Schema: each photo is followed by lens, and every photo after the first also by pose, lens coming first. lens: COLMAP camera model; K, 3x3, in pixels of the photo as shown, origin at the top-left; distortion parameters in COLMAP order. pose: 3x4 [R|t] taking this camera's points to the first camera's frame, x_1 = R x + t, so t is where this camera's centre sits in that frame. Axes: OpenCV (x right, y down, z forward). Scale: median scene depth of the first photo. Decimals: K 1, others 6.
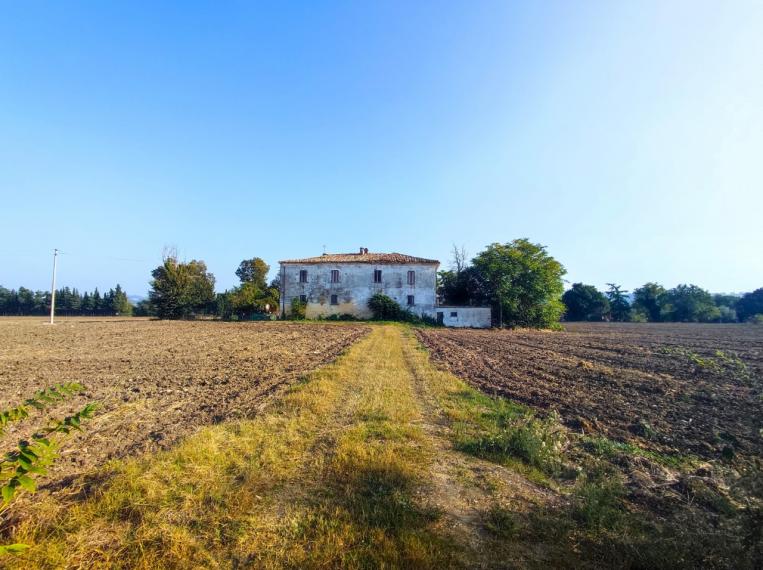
lens RADIAL K [[355.7, 0, 379.7], [0, 355.7, 291.8], [0, 0, 1]] dist [-0.000122, -0.000782]
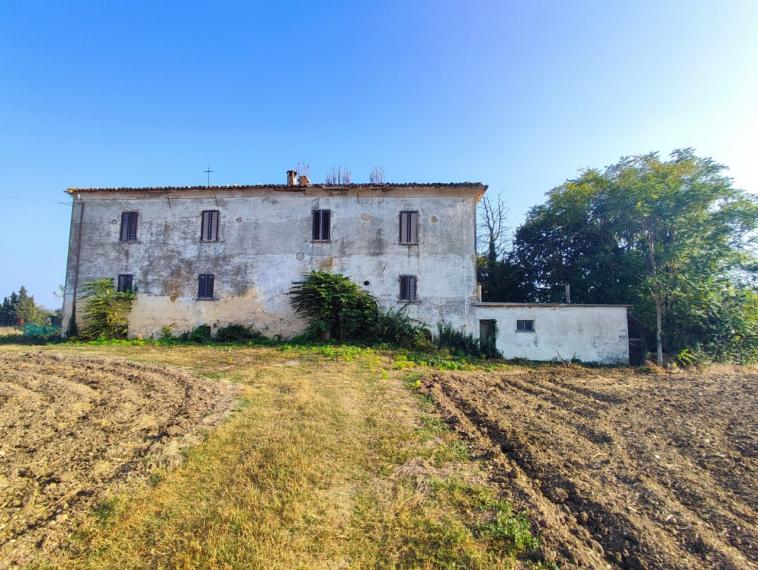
lens RADIAL K [[357.3, 0, 375.6], [0, 357.3, 278.8], [0, 0, 1]] dist [-0.000603, -0.001714]
pose [[0.999141, 0.005427, 0.041071, 0.038029], [-0.002758, 0.997897, -0.064760, 0.038547], [-0.041336, 0.064591, 0.997055, 0.626070]]
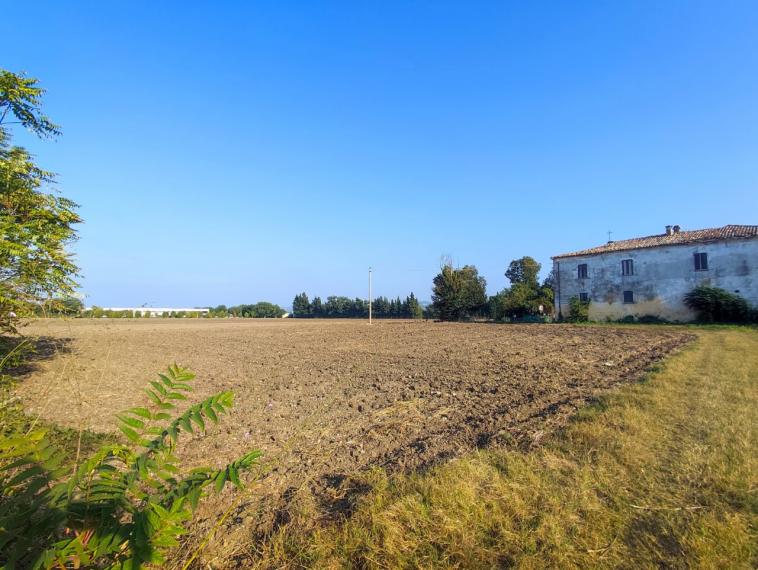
lens RADIAL K [[357.3, 0, 378.9], [0, 357.3, 291.5], [0, 0, 1]] dist [-0.000603, -0.001714]
pose [[0.743864, -0.051179, -0.666368, -0.011291], [0.046201, 0.998616, -0.025123, 0.004073], [0.666732, -0.012099, 0.745199, 0.039532]]
